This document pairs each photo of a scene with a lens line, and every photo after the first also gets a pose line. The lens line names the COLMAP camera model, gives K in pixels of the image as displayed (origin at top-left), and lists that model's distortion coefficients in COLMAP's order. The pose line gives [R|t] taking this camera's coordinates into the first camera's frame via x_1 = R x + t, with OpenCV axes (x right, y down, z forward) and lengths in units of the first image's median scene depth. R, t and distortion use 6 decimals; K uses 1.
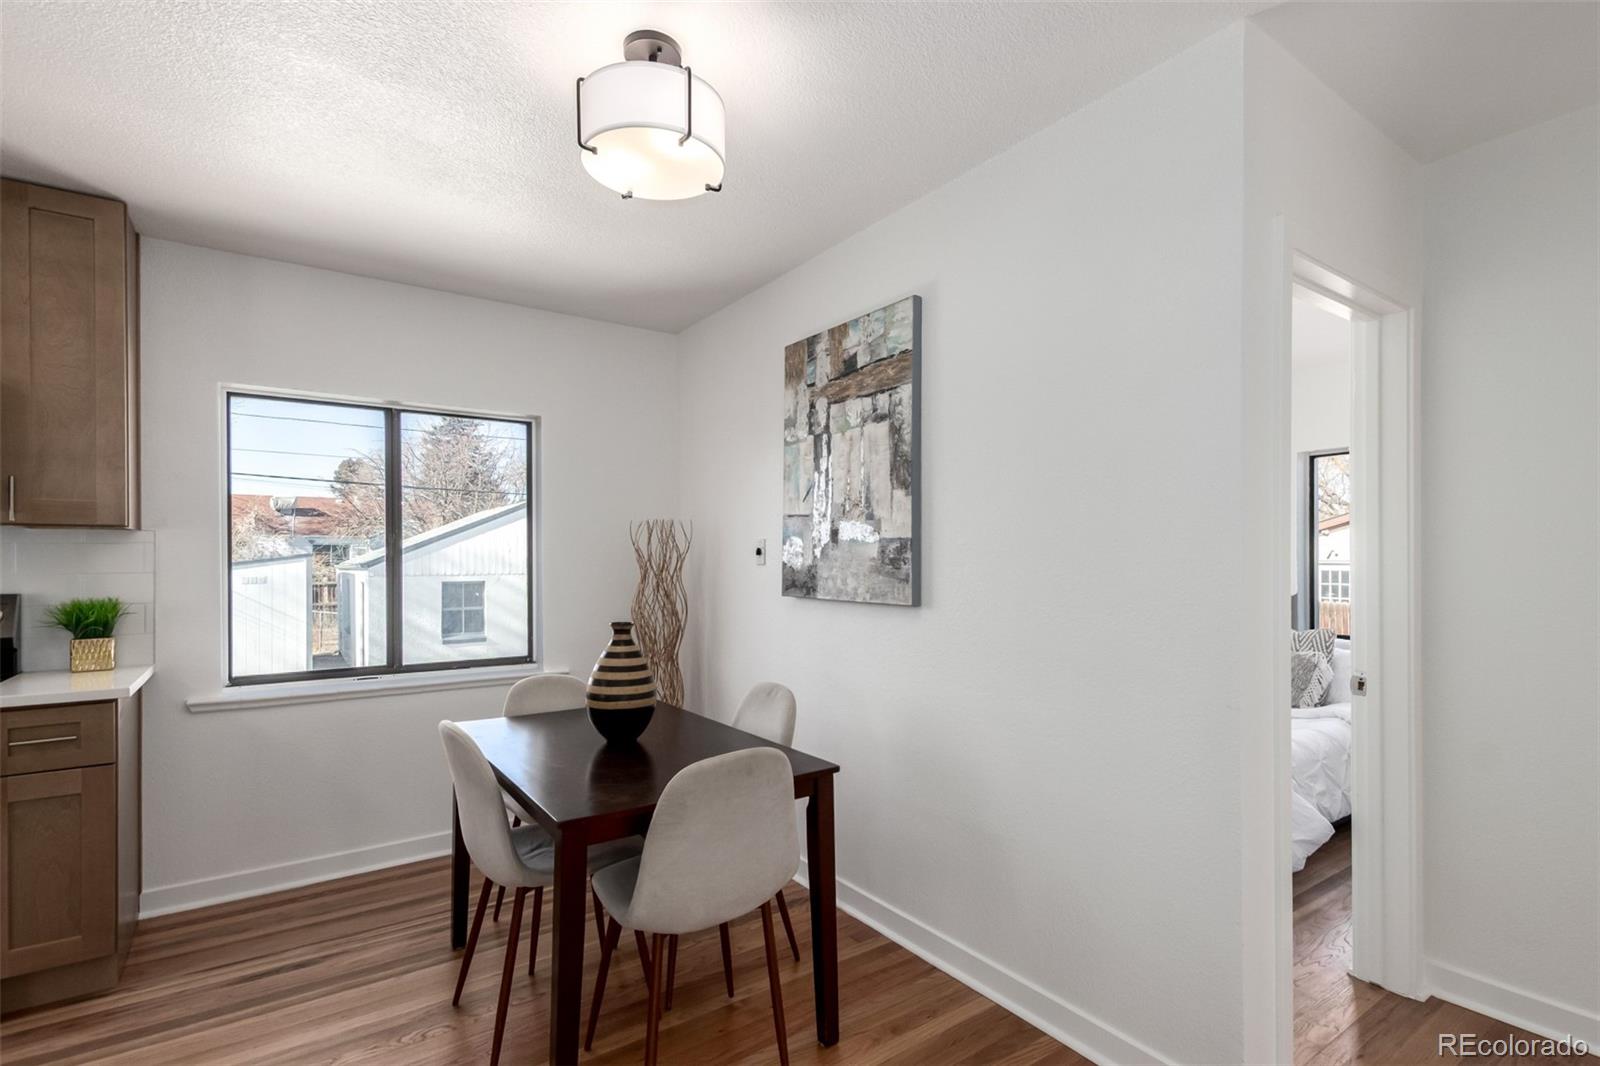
lens RADIAL K [[775.1, 0, 804.4], [0, 775.1, 558.2], [0, 0, 1]] dist [0.001680, 0.000635]
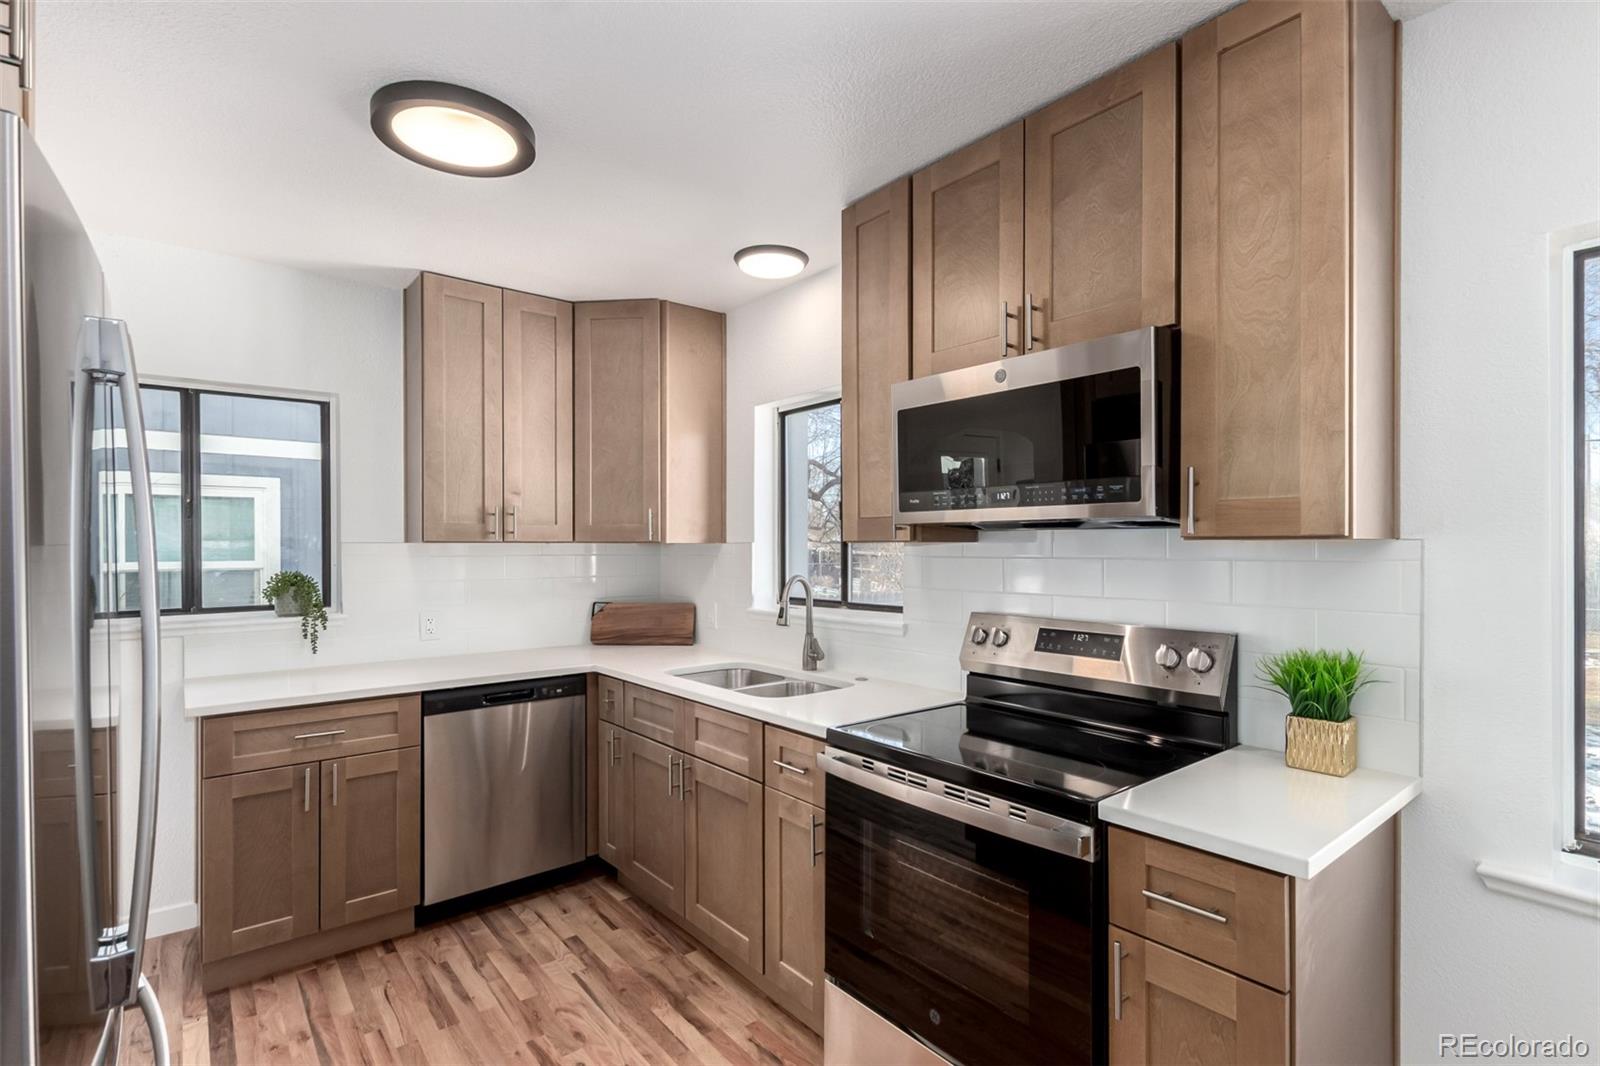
lens RADIAL K [[755.2, 0, 839.1], [0, 755.2, 555.1], [0, 0, 1]] dist [0.002110, 0.000318]
pose [[0.091308, 0.008644, -0.995785, -0.336671], [0.006285, 0.999937, 0.009256, -0.032049], [0.995803, -0.007104, 0.091248, 0.538363]]
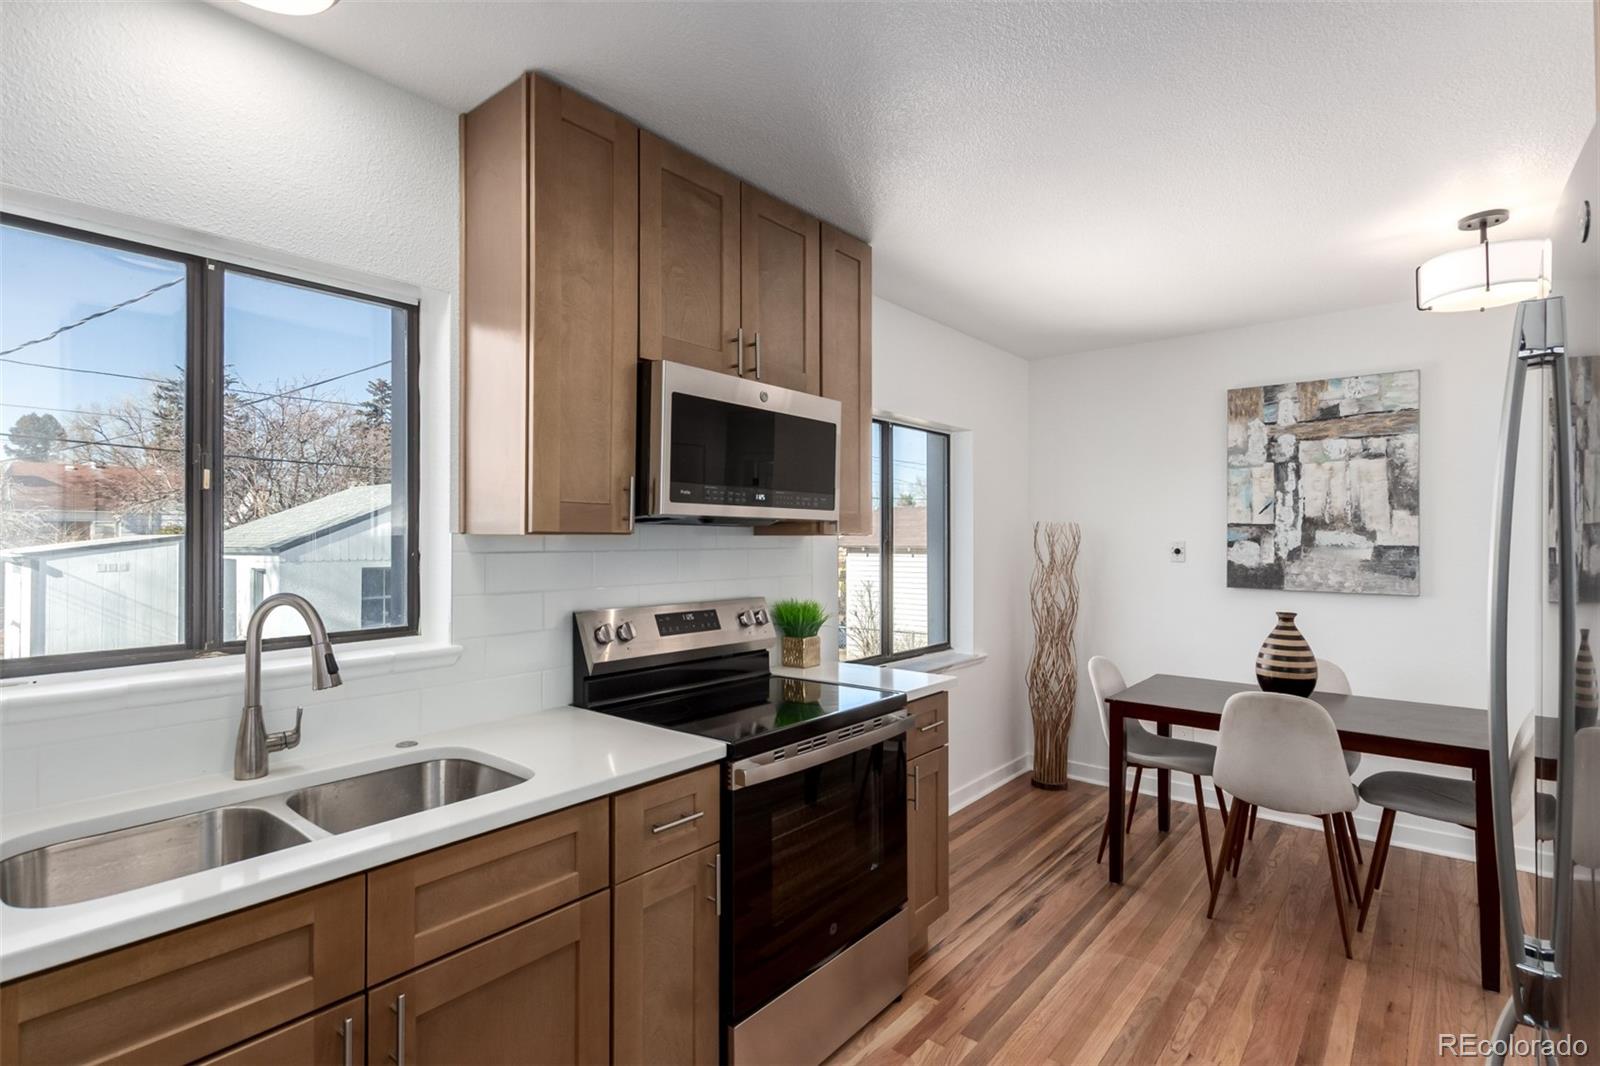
lens RADIAL K [[776.9, 0, 800.0], [0, 776.9, 533.0], [0, 0, 1]] dist [0.005759, 0.000776]
pose [[0.965004, 0.003174, 0.262215, -1.142813], [-0.001998, 0.999987, -0.004753, -0.036211], [-0.262227, 0.004063, 0.964998, -0.041327]]
